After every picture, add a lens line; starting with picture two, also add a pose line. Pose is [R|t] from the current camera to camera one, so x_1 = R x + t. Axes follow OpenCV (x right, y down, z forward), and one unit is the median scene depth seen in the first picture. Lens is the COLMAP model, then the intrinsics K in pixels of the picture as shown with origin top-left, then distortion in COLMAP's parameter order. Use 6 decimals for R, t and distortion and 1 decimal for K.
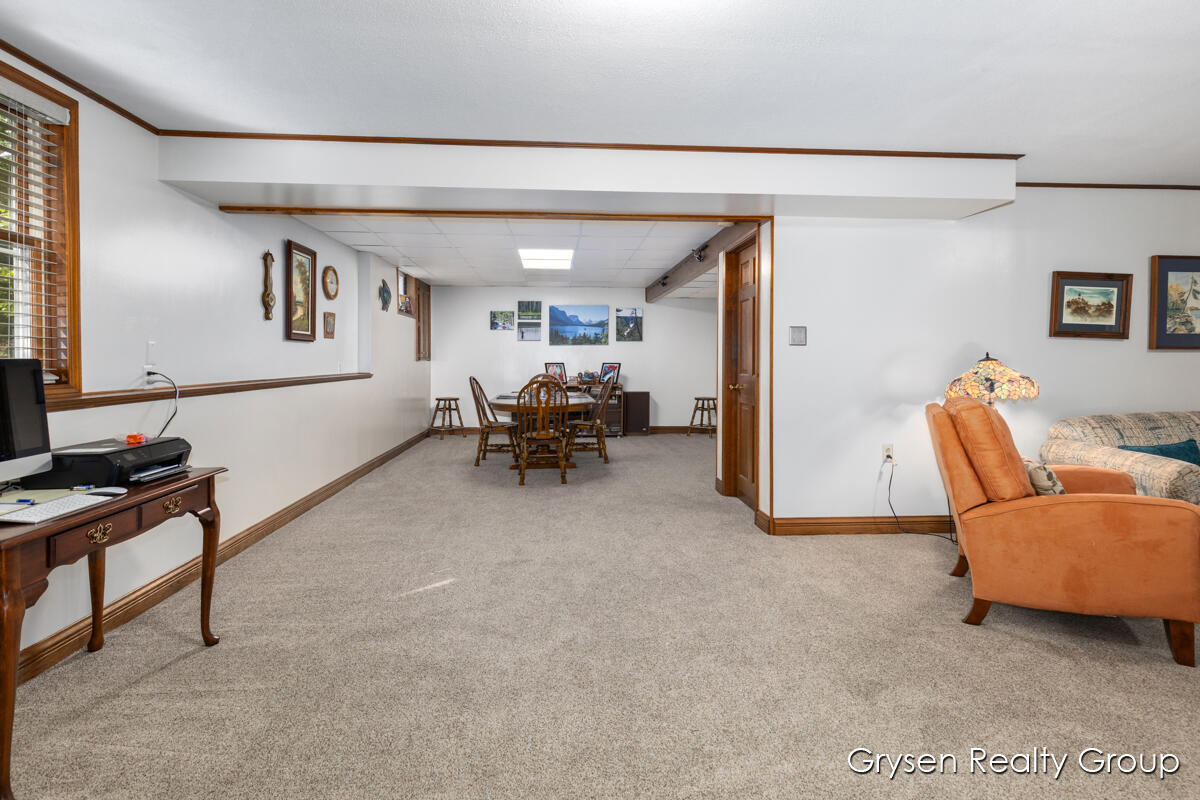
lens RADIAL K [[554.0, 0, 588.6], [0, 554.0, 356.7], [0, 0, 1]] dist [-0.001291, -0.000106]
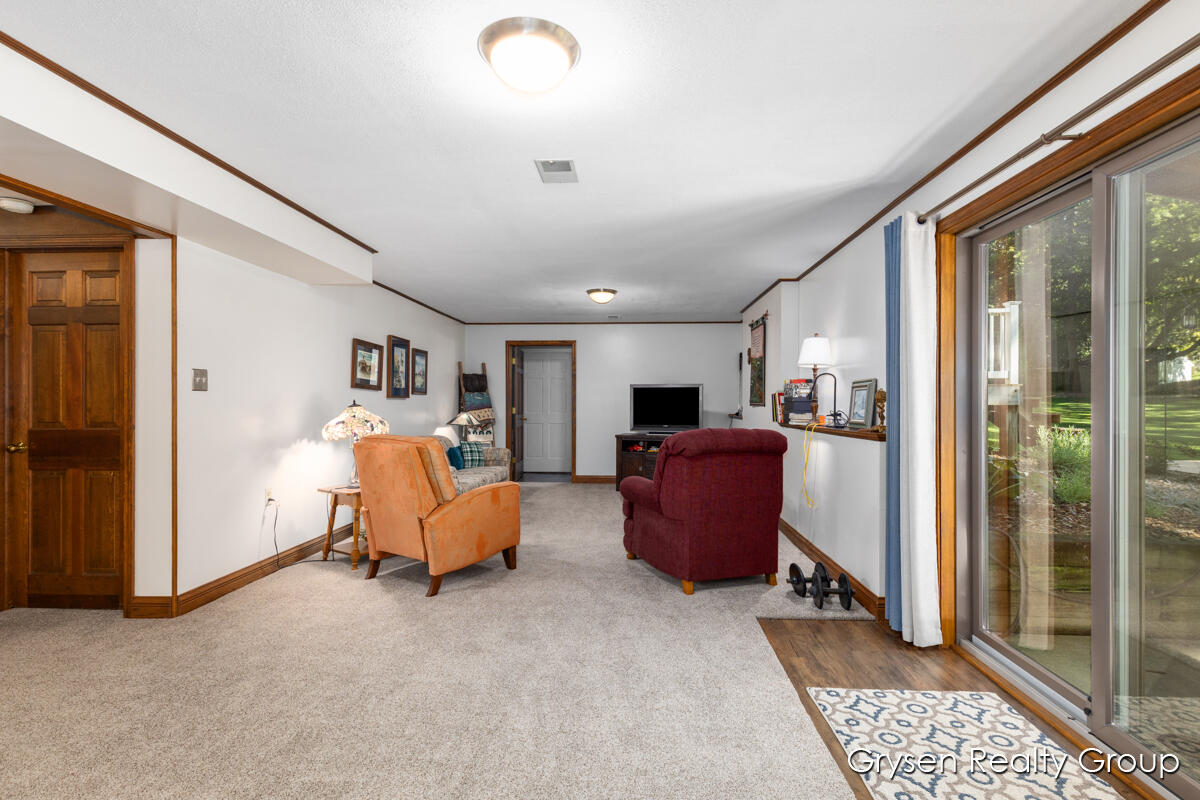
lens RADIAL K [[554.0, 0, 598.1], [0, 554.0, 401.8], [0, 0, 1]] dist [-0.001291, -0.000106]
pose [[0.142593, 0.001419, 0.989780, -0.418716], [-0.002978, 0.999995, -0.001004, -0.004003], [-0.989777, -0.002804, 0.142597, 0.259077]]
